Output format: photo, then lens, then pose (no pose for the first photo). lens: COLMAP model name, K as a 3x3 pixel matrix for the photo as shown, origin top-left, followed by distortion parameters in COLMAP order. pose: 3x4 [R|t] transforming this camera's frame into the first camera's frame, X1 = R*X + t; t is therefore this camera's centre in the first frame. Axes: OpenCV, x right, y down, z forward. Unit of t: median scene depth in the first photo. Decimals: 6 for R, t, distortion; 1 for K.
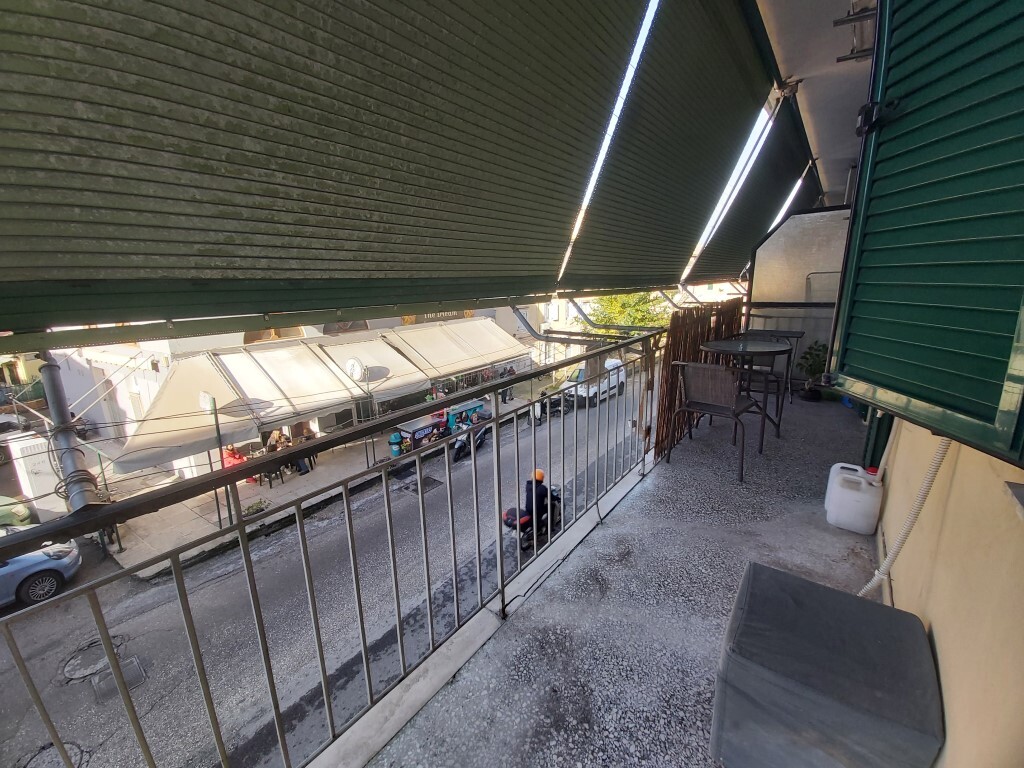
lens RADIAL K [[418.0, 0, 512.9], [0, 418.0, 378.7], [0, 0, 1]] dist [0.003471, -0.008936]
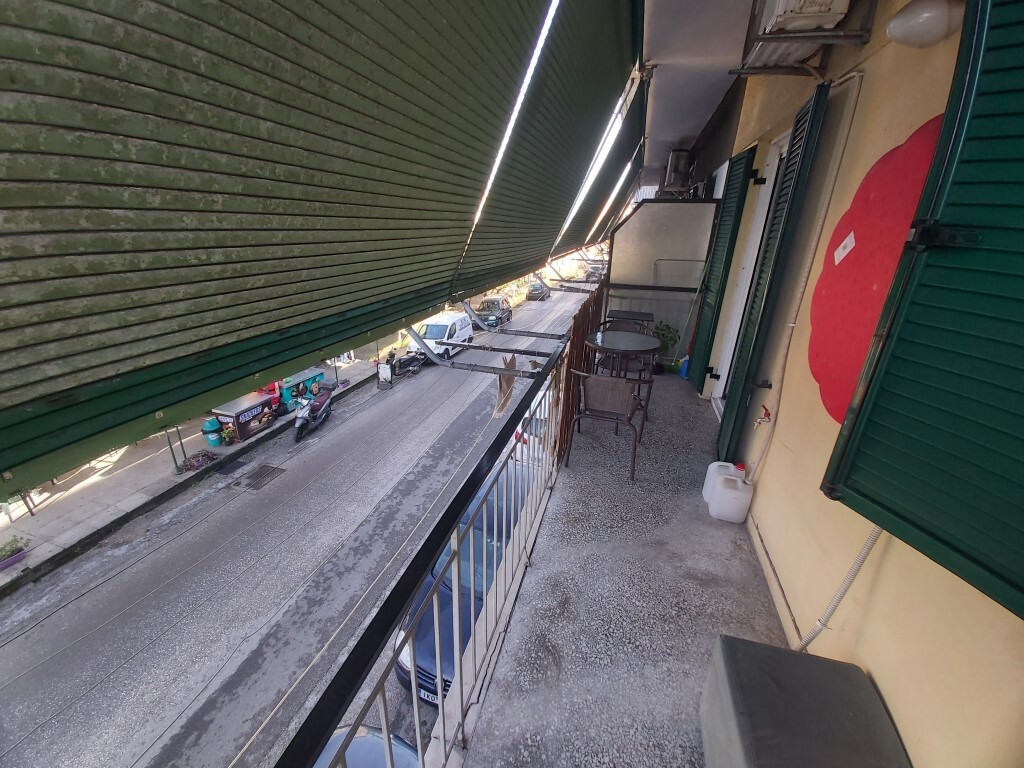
lens RADIAL K [[418.0, 0, 534.1], [0, 418.0, 393.4], [0, 0, 1]] dist [0.003471, -0.008936]
pose [[0.919063, -0.087091, 0.384367, -0.107859], [0.032528, 0.988713, 0.146245, -0.176315], [-0.392766, -0.121906, 0.911523, 0.184622]]
